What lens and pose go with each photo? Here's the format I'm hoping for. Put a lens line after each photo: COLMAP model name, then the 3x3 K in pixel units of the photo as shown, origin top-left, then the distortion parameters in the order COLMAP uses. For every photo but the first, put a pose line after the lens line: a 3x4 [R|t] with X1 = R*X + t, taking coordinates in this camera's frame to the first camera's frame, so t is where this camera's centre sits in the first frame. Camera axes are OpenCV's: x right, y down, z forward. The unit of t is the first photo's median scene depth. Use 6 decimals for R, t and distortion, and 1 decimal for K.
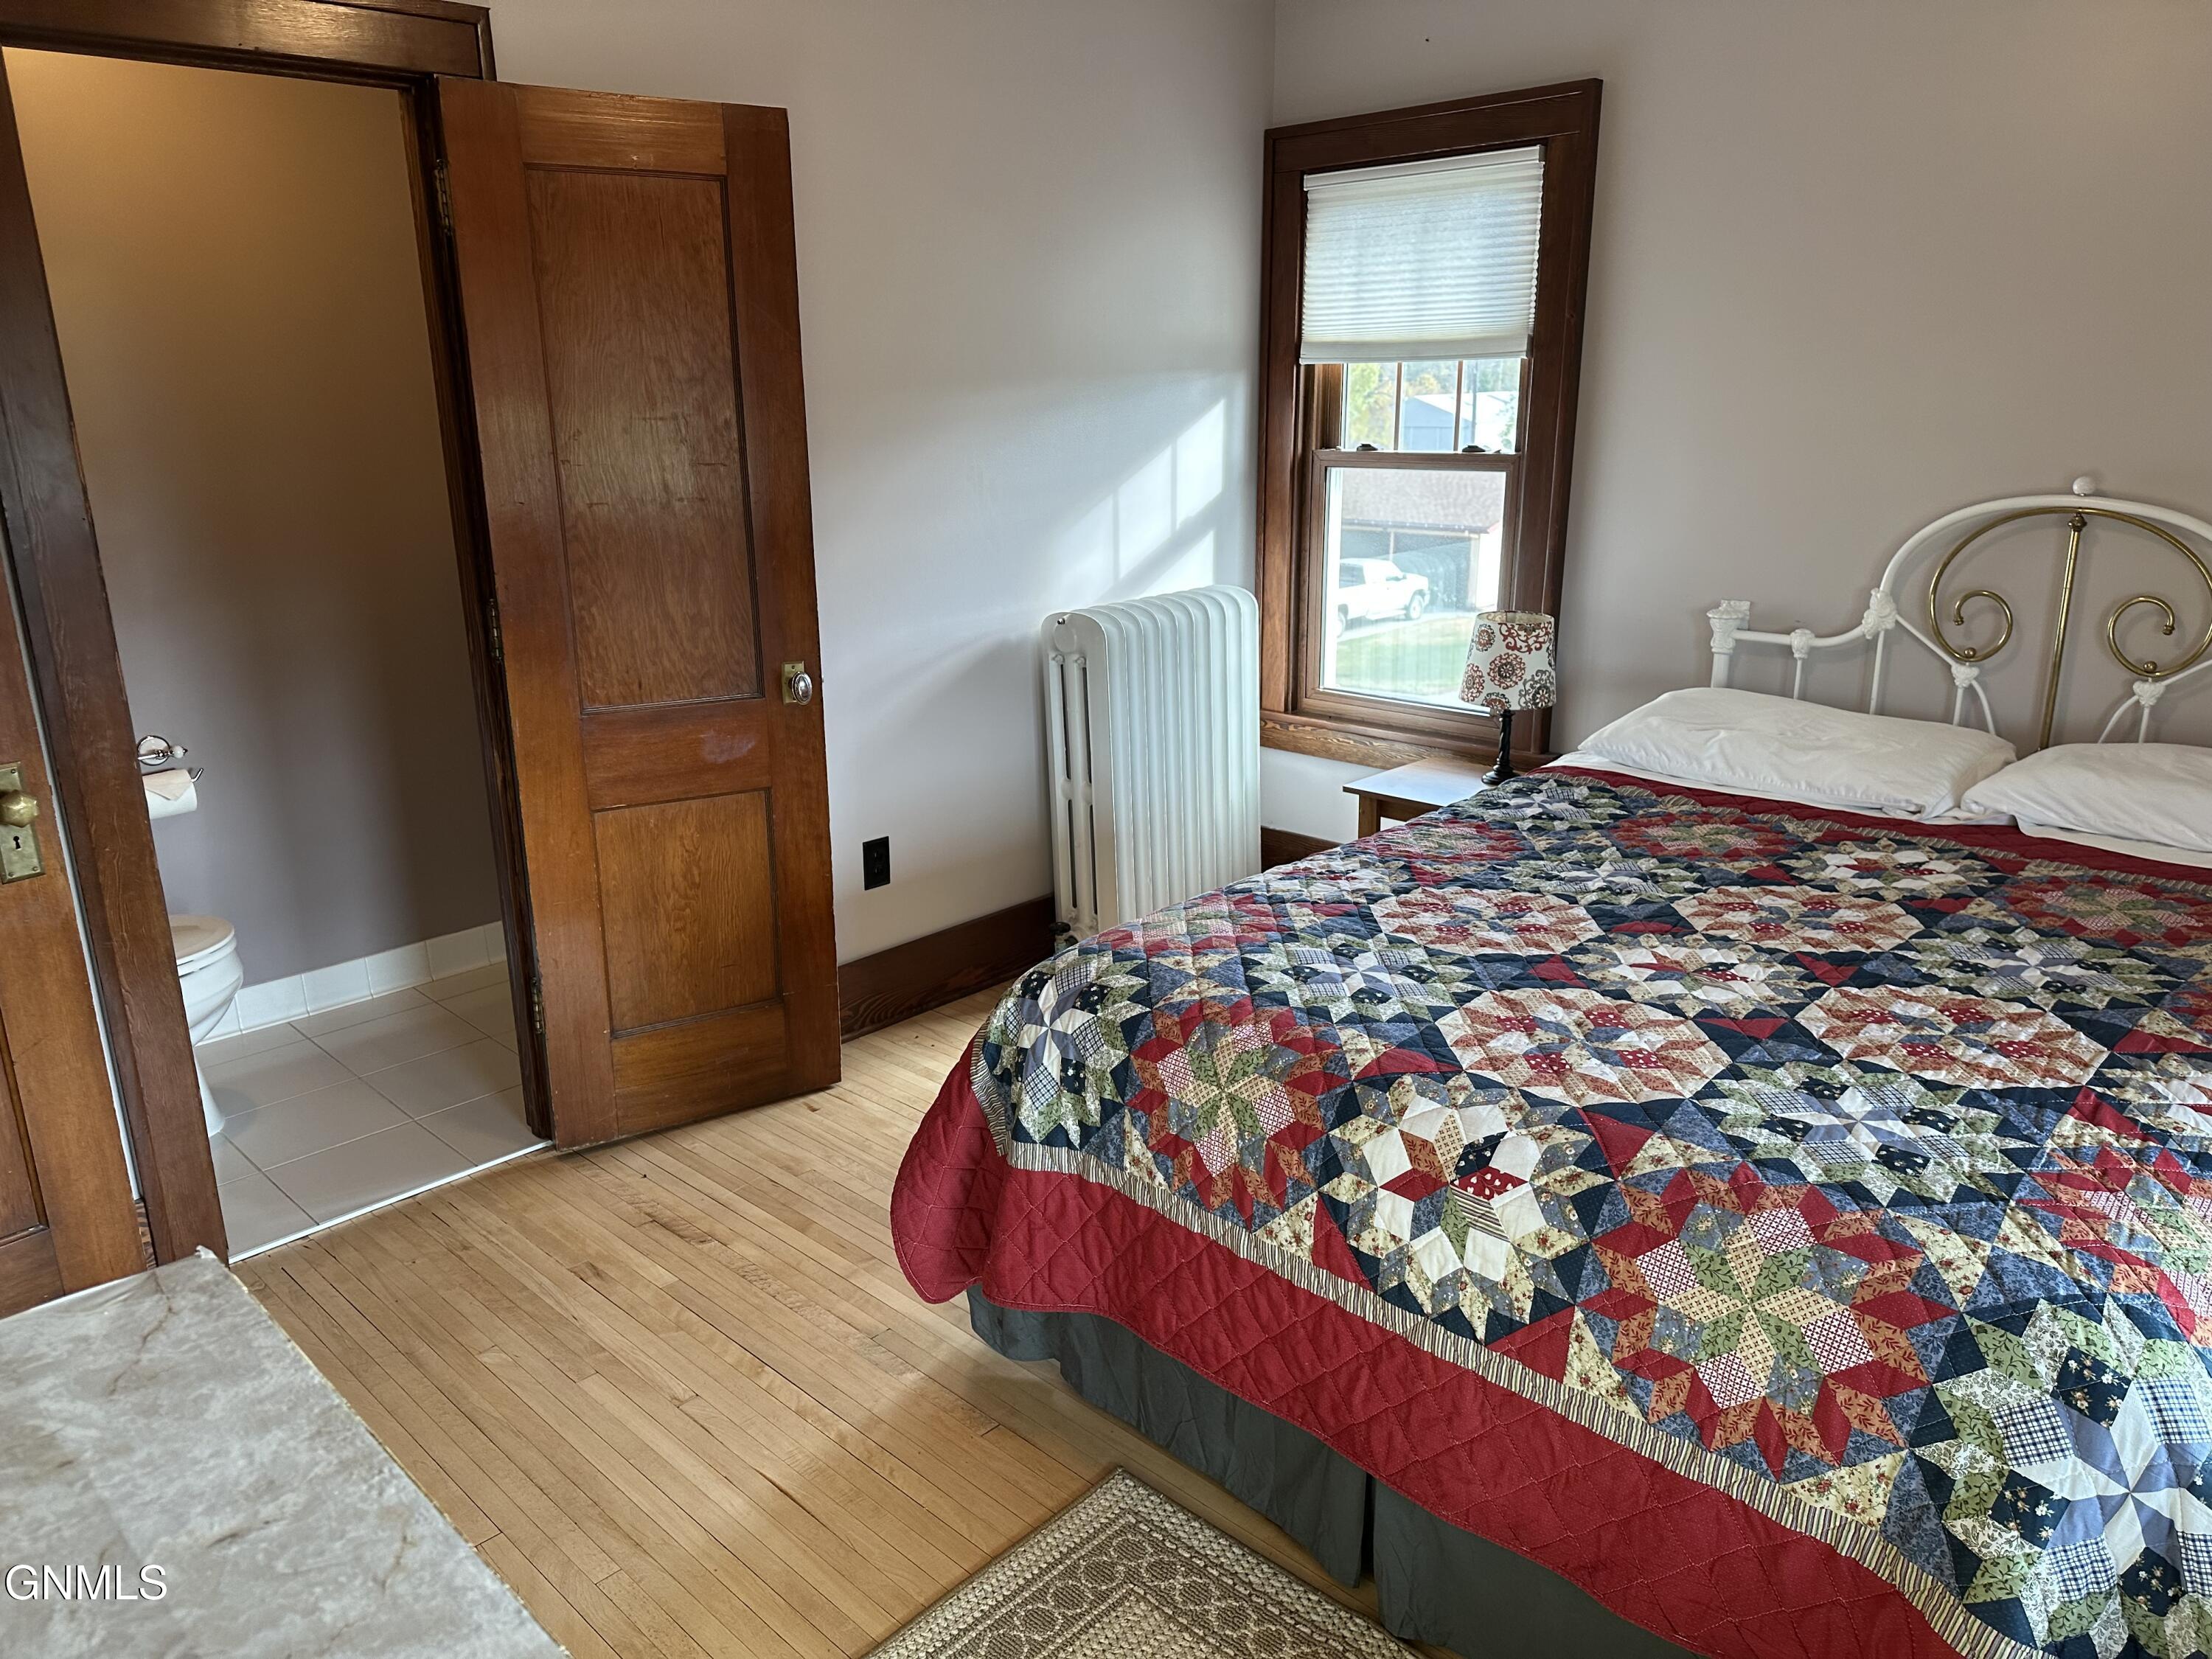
lens RADIAL K [[1534.0, 0, 969.6], [0, 1534.0, 818.9], [0, 0, 1]] dist [0.003961, -0.069025]
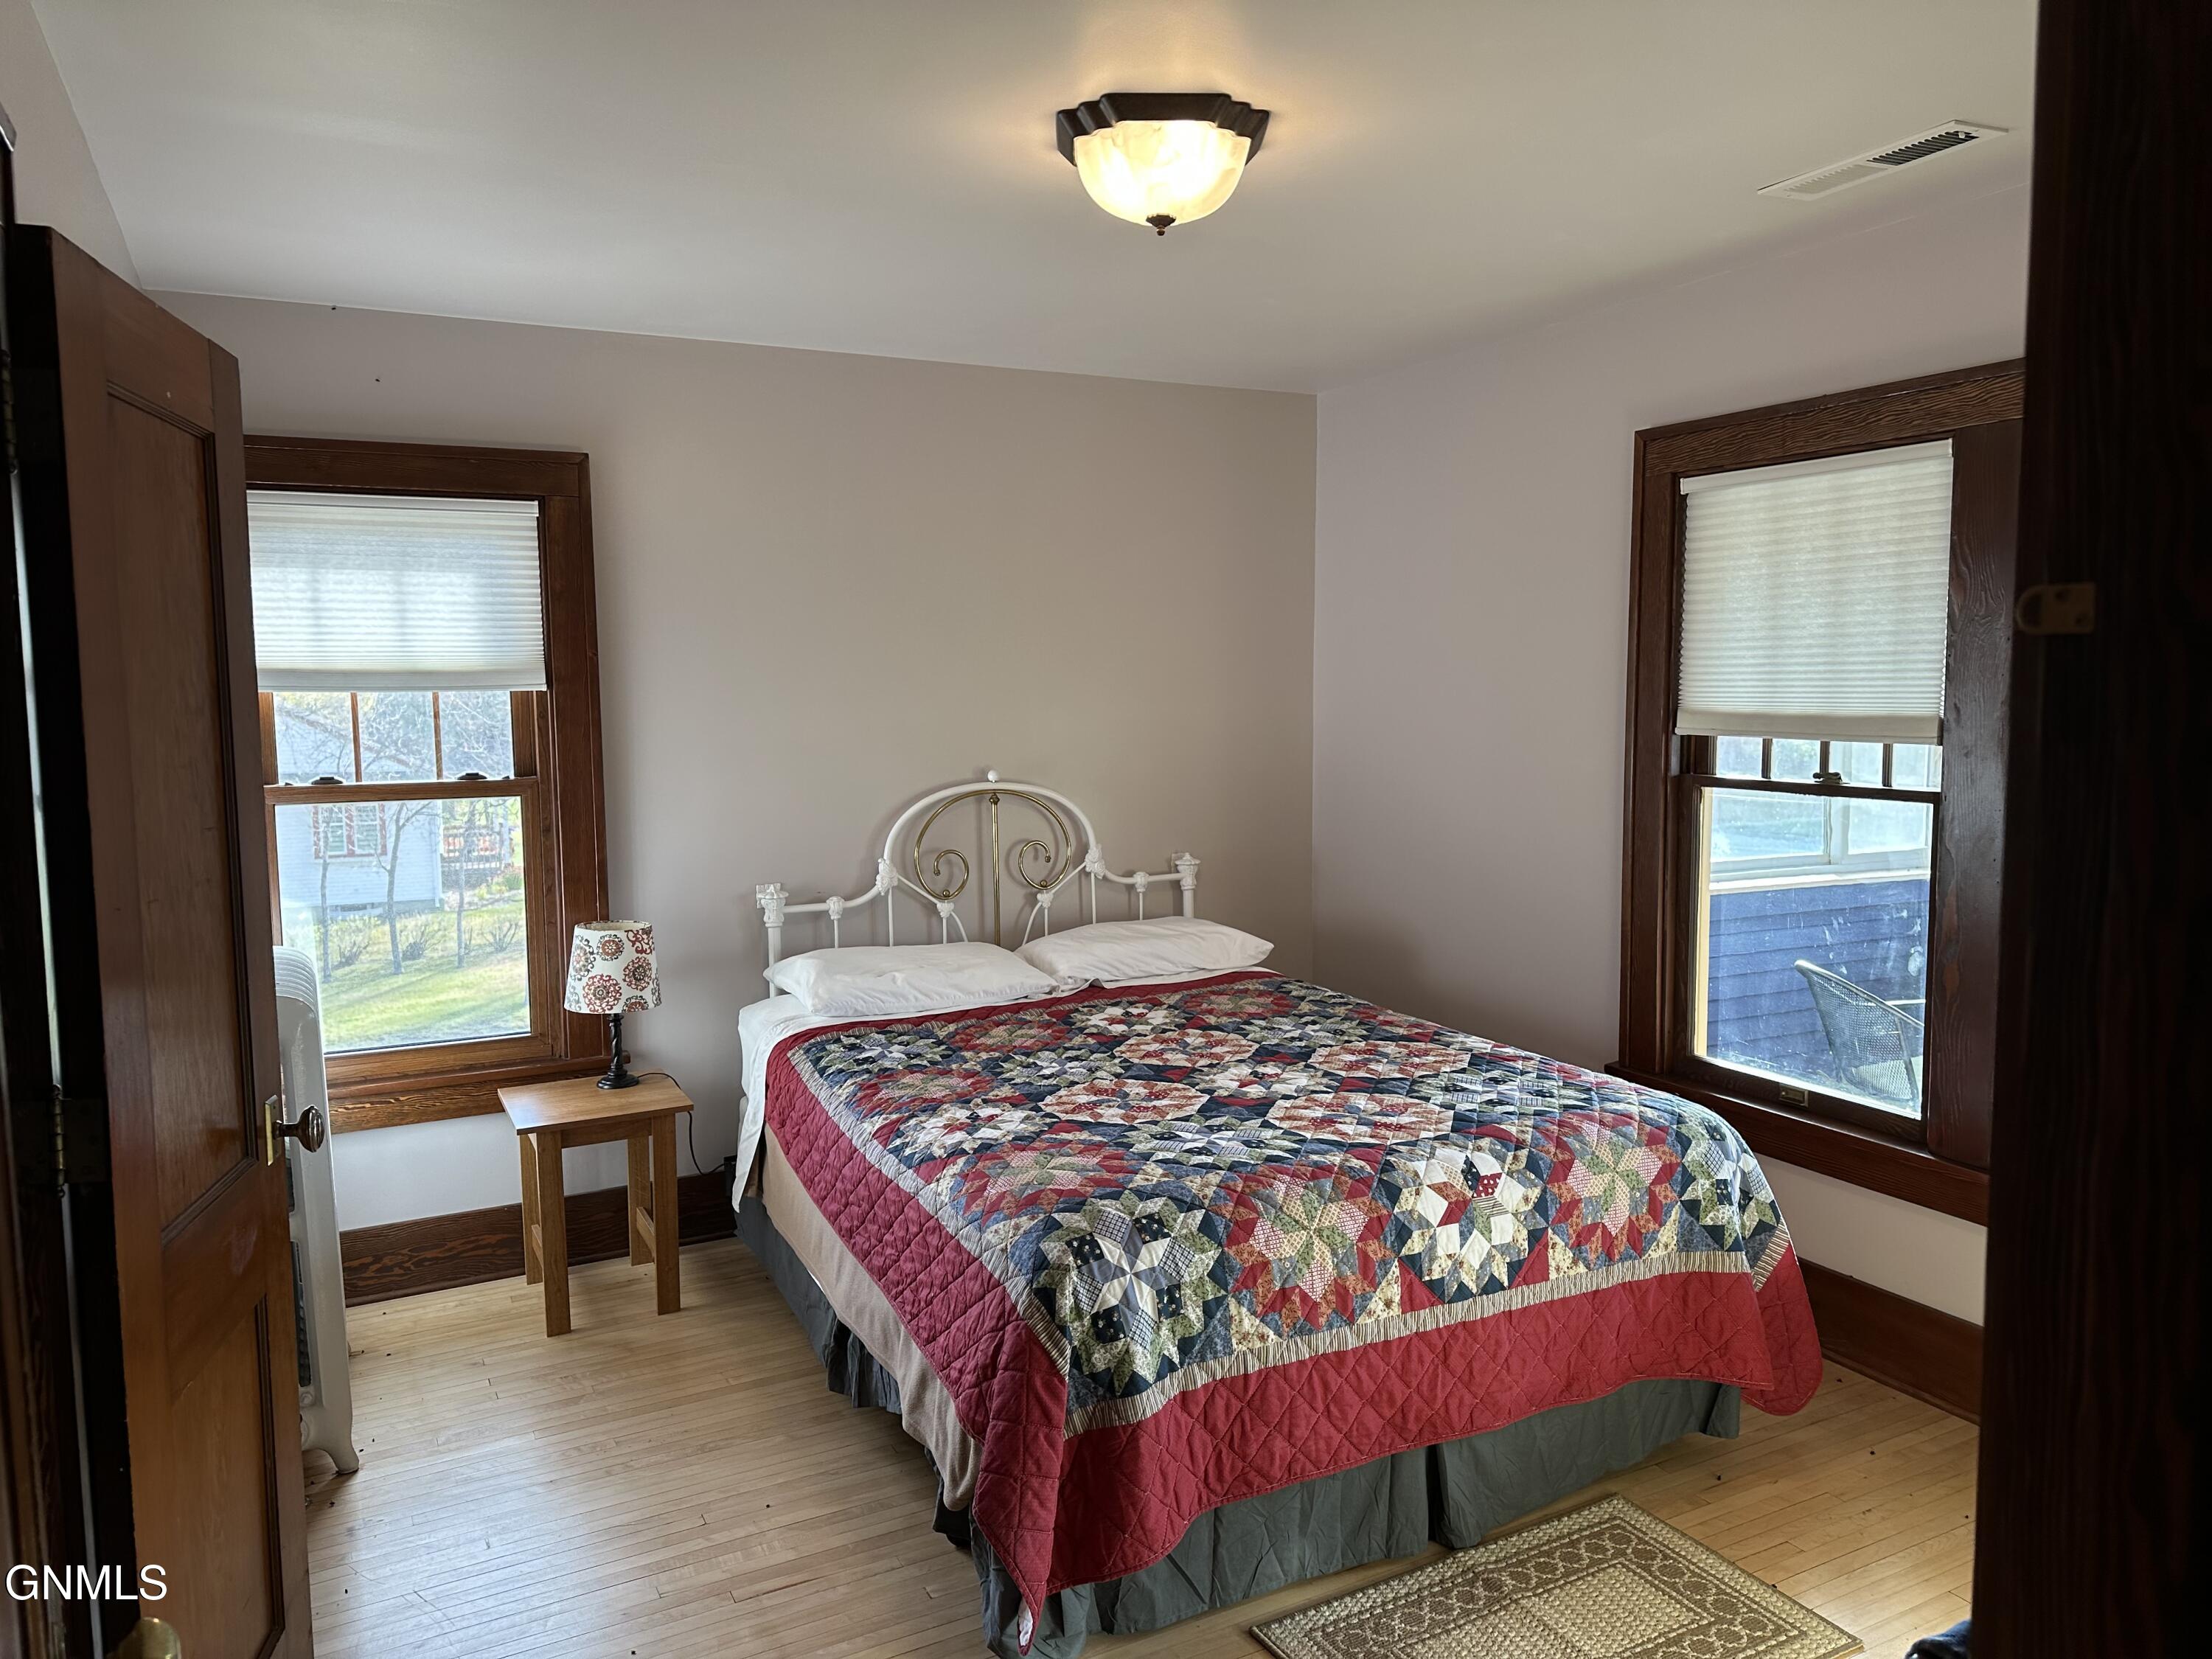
lens RADIAL K [[1555.5, 0, 1060.2], [0, 1555.5, 836.4], [0, 0, 1]] dist [0.007011, -0.006208]
pose [[0.258762, -0.061493, 0.963982, -1.084397], [0.268073, 0.963341, -0.010507, -0.175064], [-0.927997, 0.261136, 0.265761, 0.740603]]
